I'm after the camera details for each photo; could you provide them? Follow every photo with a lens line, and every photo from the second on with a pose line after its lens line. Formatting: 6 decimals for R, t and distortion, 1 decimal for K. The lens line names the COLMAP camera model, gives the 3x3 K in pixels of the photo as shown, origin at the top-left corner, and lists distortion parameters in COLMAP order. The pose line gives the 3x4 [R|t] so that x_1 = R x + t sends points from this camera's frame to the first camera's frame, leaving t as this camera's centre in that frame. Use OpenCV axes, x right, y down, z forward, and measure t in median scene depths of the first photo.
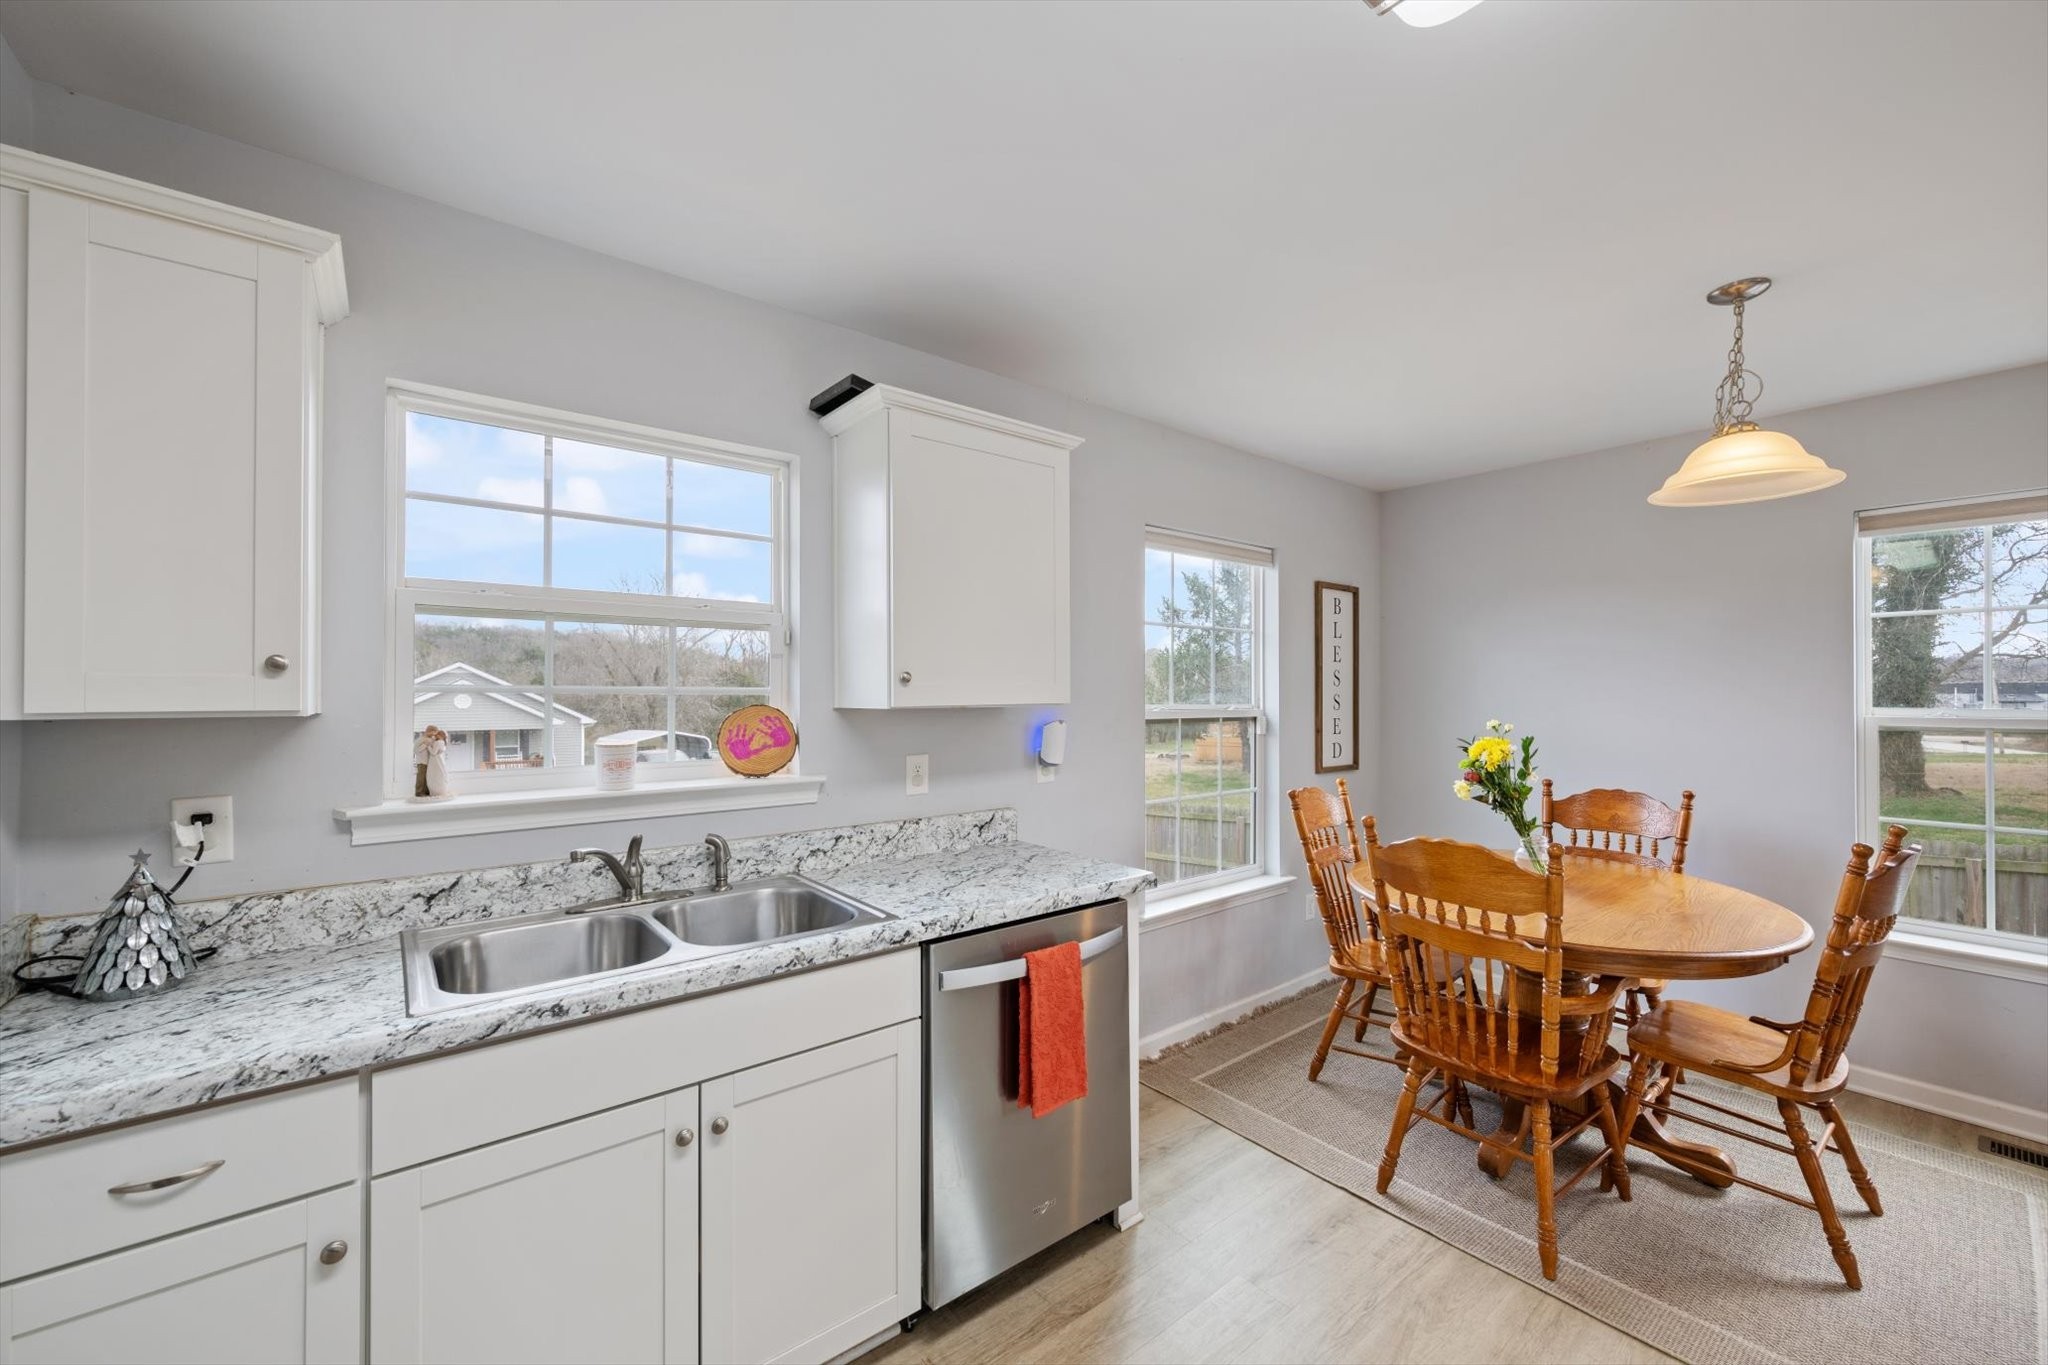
lens RADIAL K [[800.1, 0, 1015.8], [0, 800.1, 684.7], [0, 0, 1]] dist [0.002819, 0.001027]
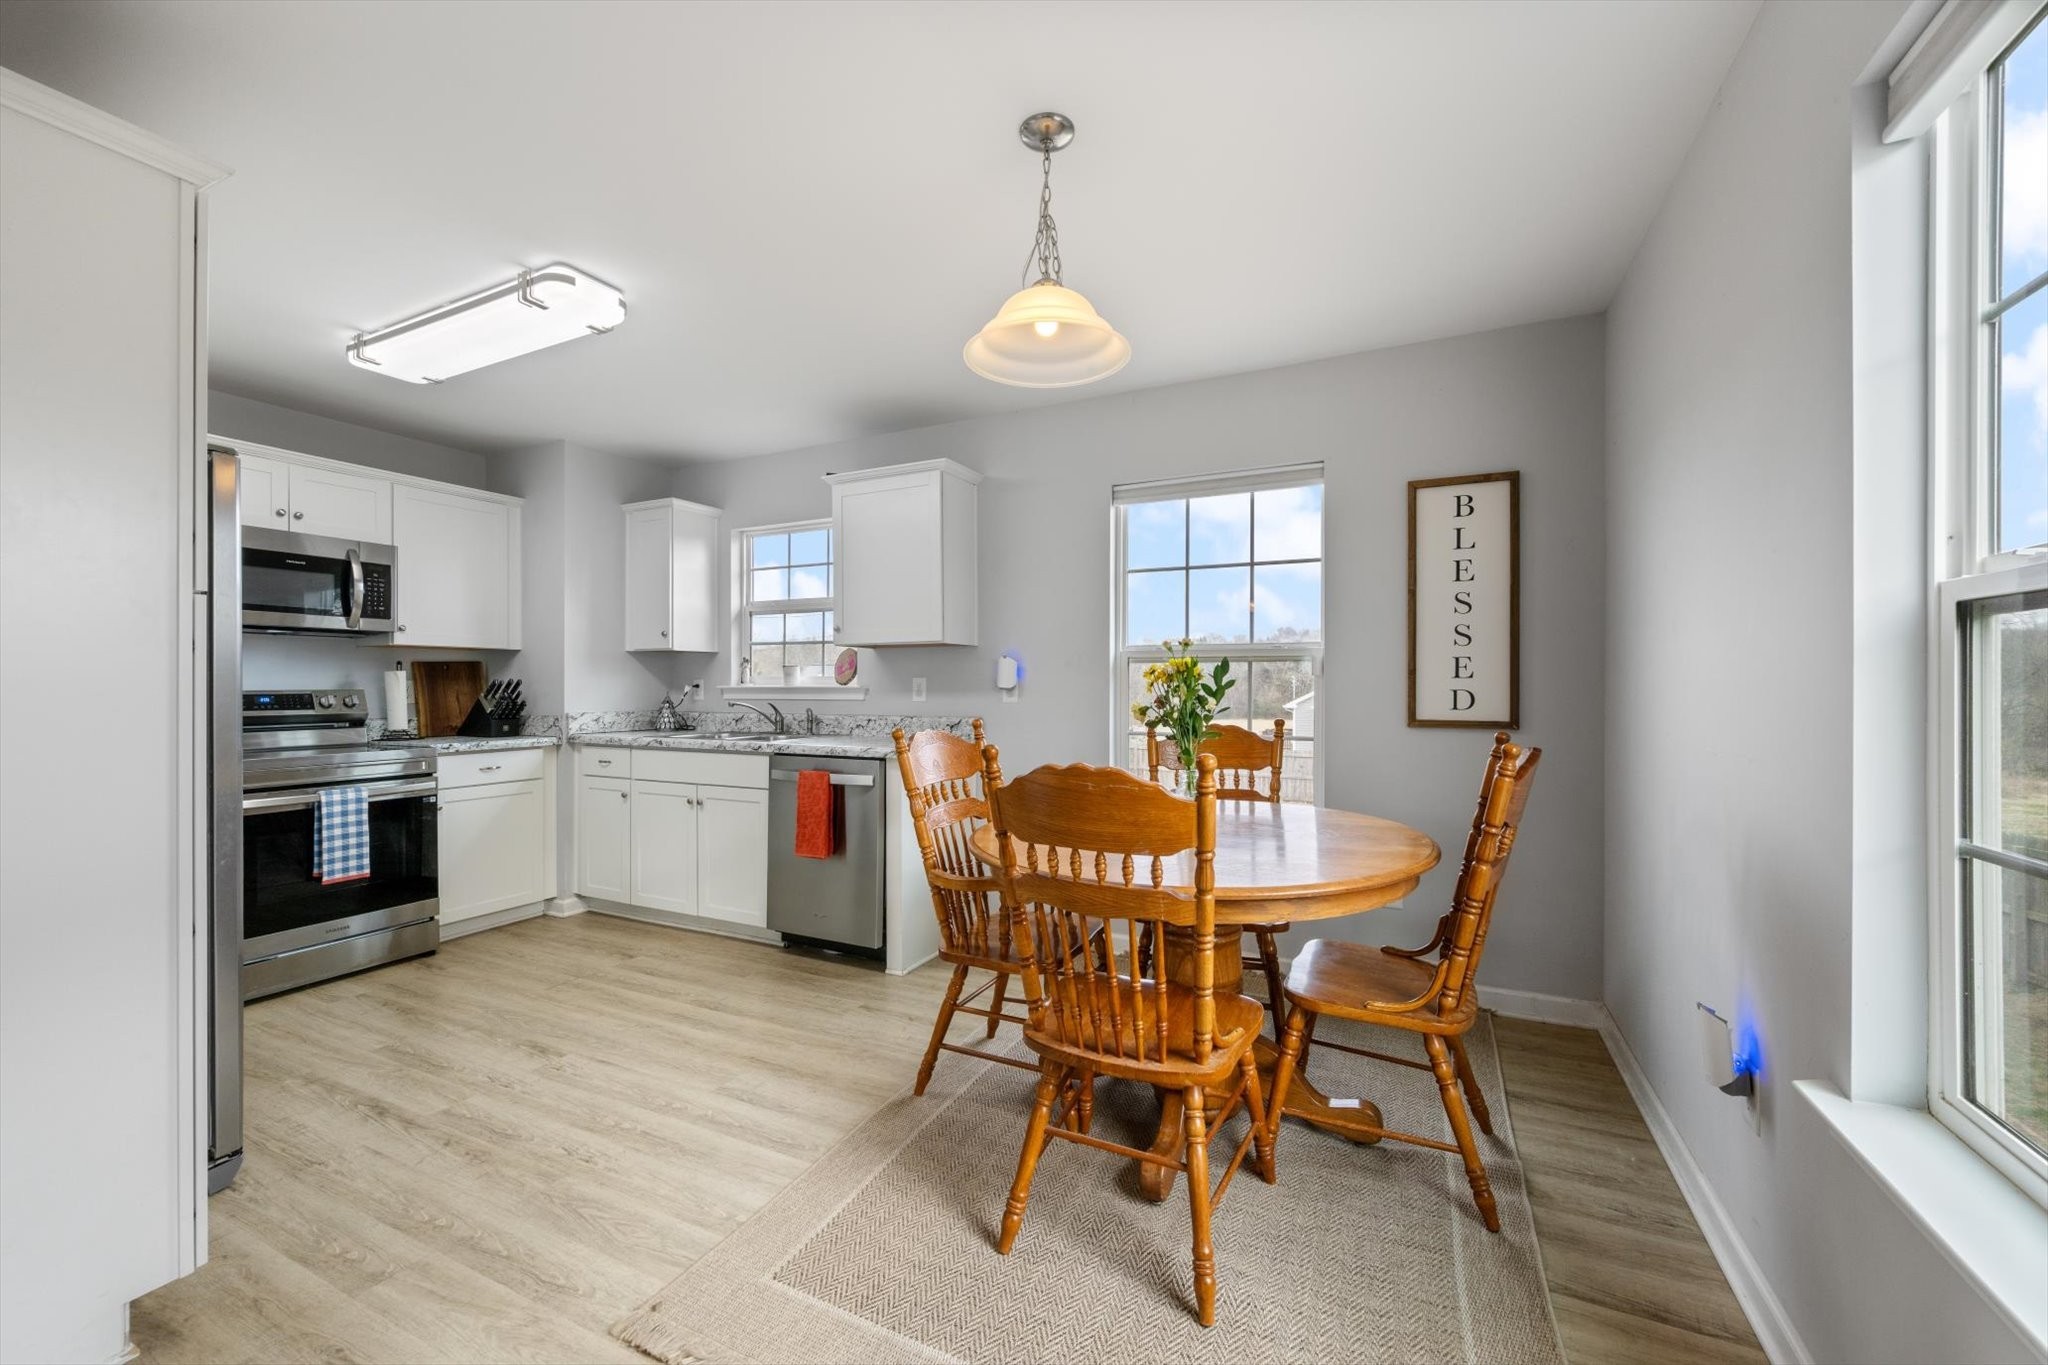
lens RADIAL K [[800.1, 0, 1030.9], [0, 800.1, 677.6], [0, 0, 1]] dist [0.002819, 0.001027]
pose [[0.426865, -0.009580, -0.904265, 1.202032], [0.008873, 0.999940, -0.006405, 0.083530], [0.904272, -0.005290, 0.426924, 0.423094]]
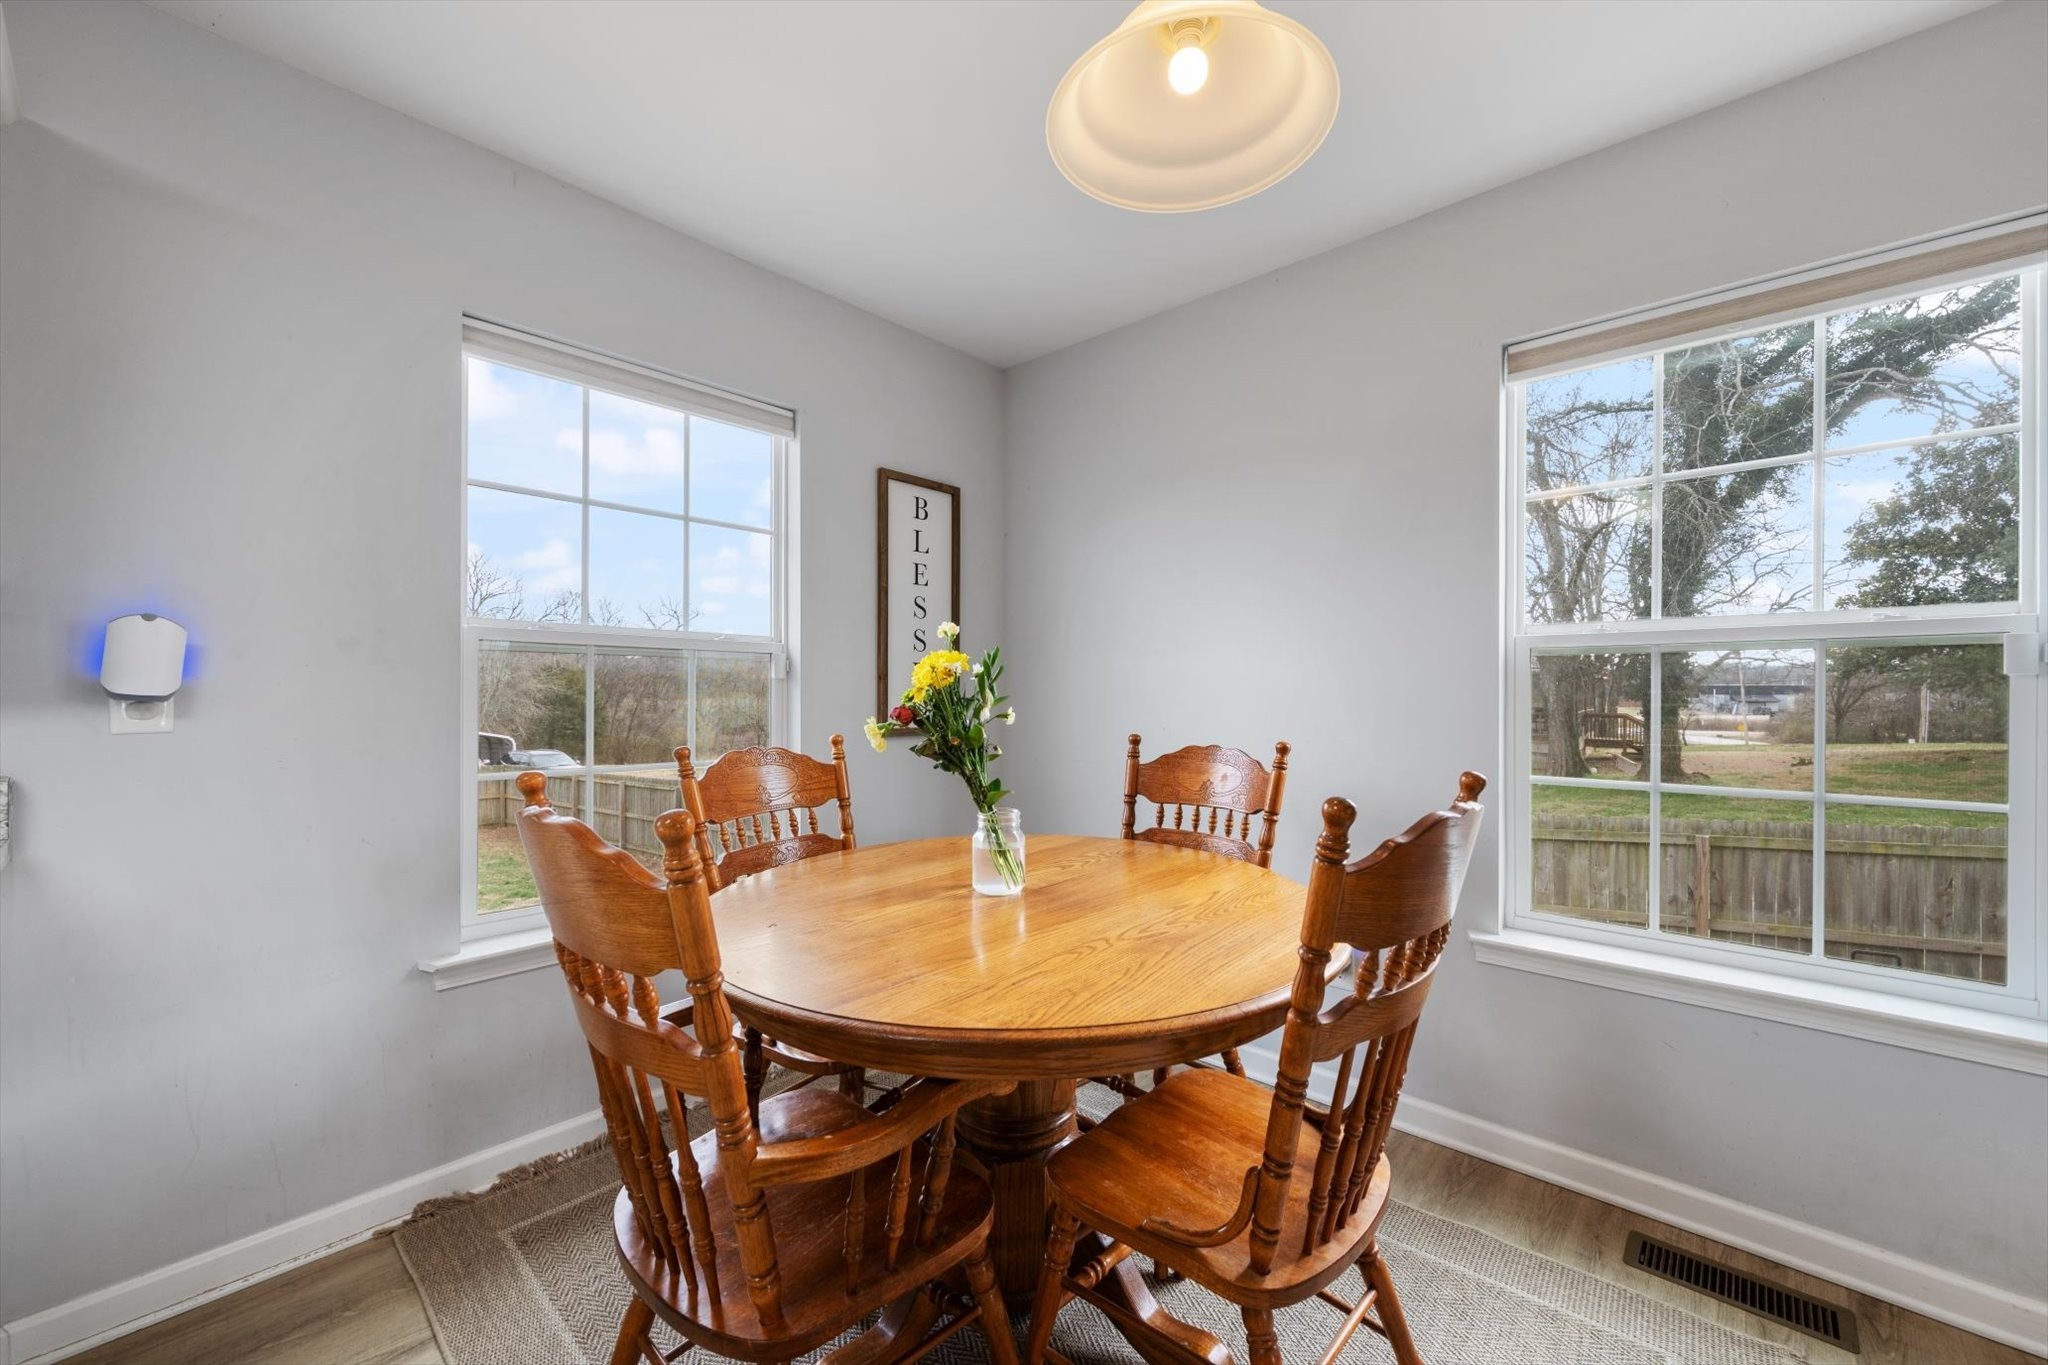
lens RADIAL K [[800.1, 0, 1012.2], [0, 800.1, 693.9], [0, 0, 1]] dist [0.002819, 0.001027]
pose [[0.989717, 0.000465, 0.143037, 0.505885], [-0.001821, 0.999955, 0.009350, 0.084417], [-0.143026, -0.009514, 0.989673, 0.354053]]
